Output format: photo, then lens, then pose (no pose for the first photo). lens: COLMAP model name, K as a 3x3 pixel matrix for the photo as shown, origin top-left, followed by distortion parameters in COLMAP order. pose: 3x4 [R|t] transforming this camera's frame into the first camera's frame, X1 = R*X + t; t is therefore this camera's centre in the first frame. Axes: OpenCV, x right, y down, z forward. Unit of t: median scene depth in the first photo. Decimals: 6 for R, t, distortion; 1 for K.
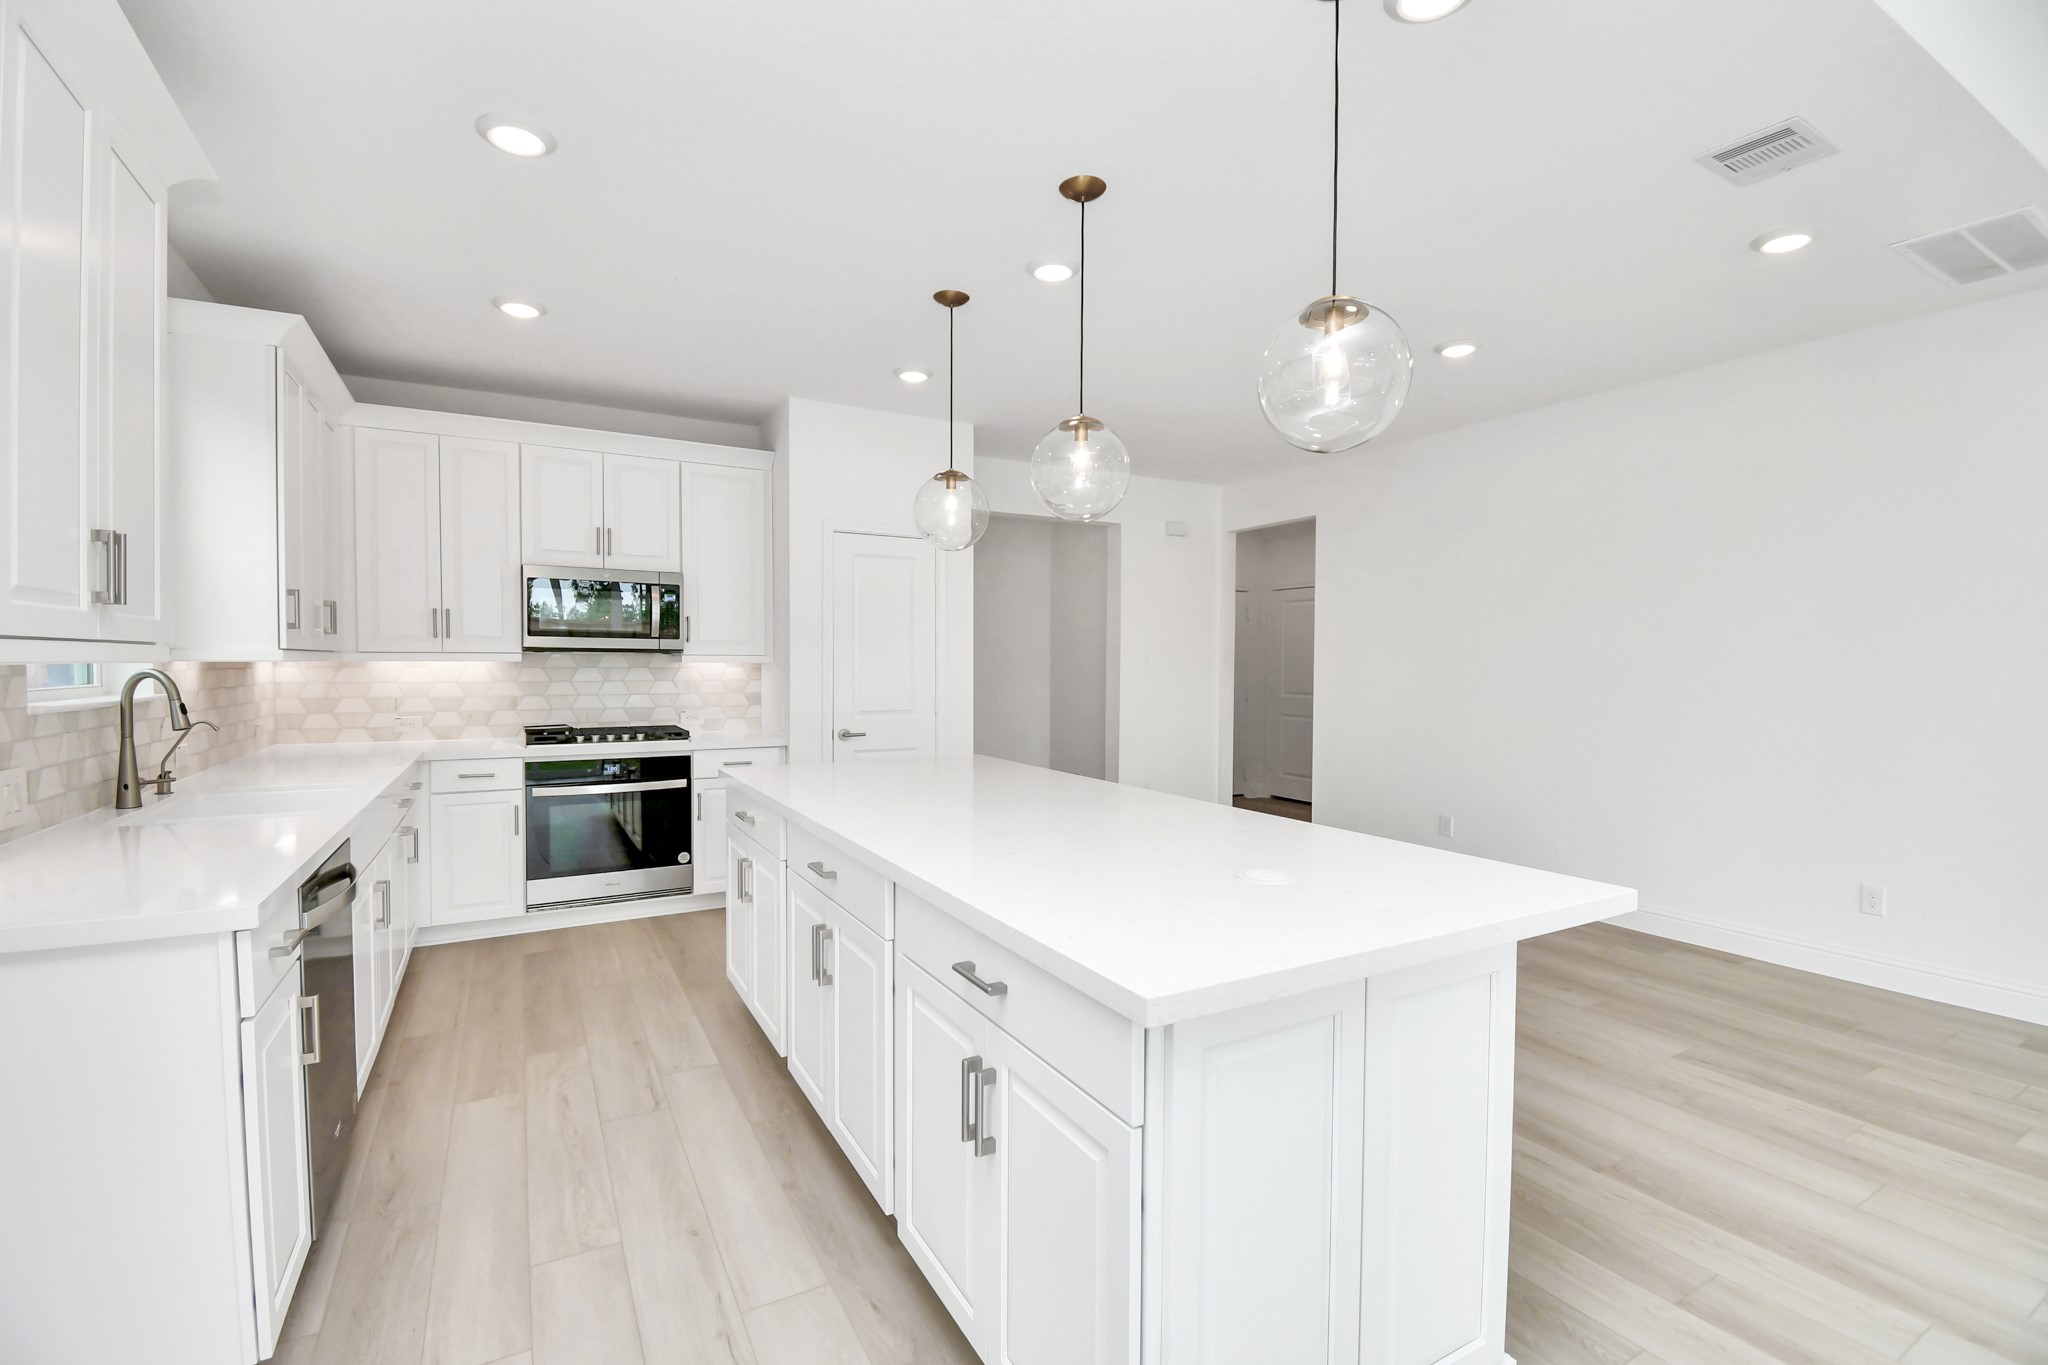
lens RADIAL K [[896.8, 0, 1017.8], [0, 896.8, 688.9], [0, 0, 1]] dist [0.025392, -0.028259]
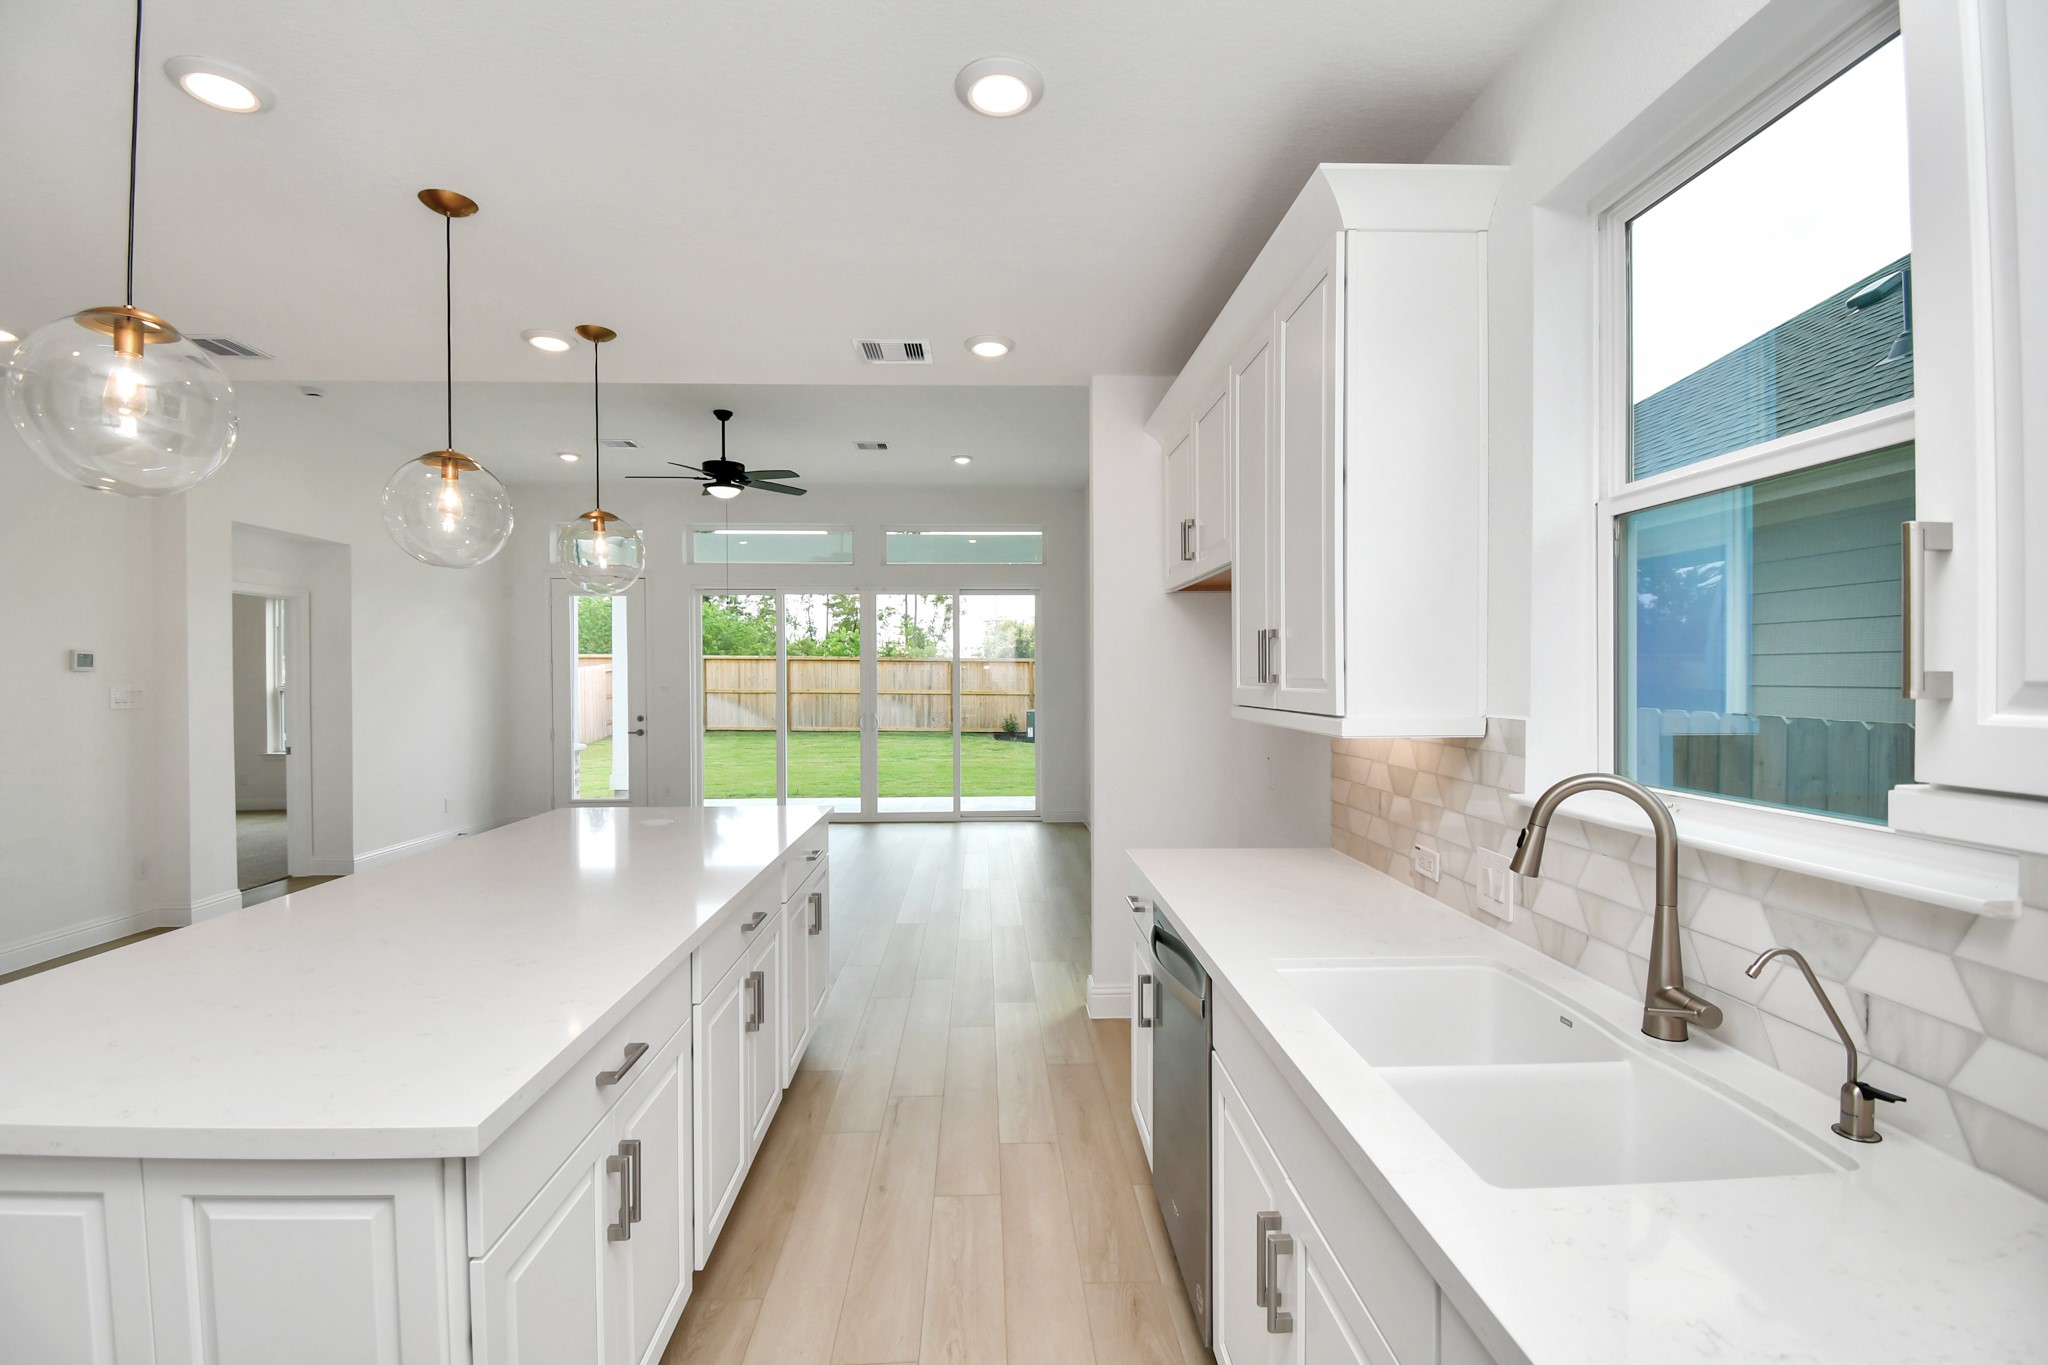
lens RADIAL K [[896.8, 0, 1017.8], [0, 896.8, 688.9], [0, 0, 1]] dist [0.025392, -0.028259]
pose [[-0.893452, -0.007231, 0.449101, -0.497957], [0.013037, 0.999032, 0.042022, -0.057290], [-0.448970, 0.043399, -0.892492, 0.922874]]
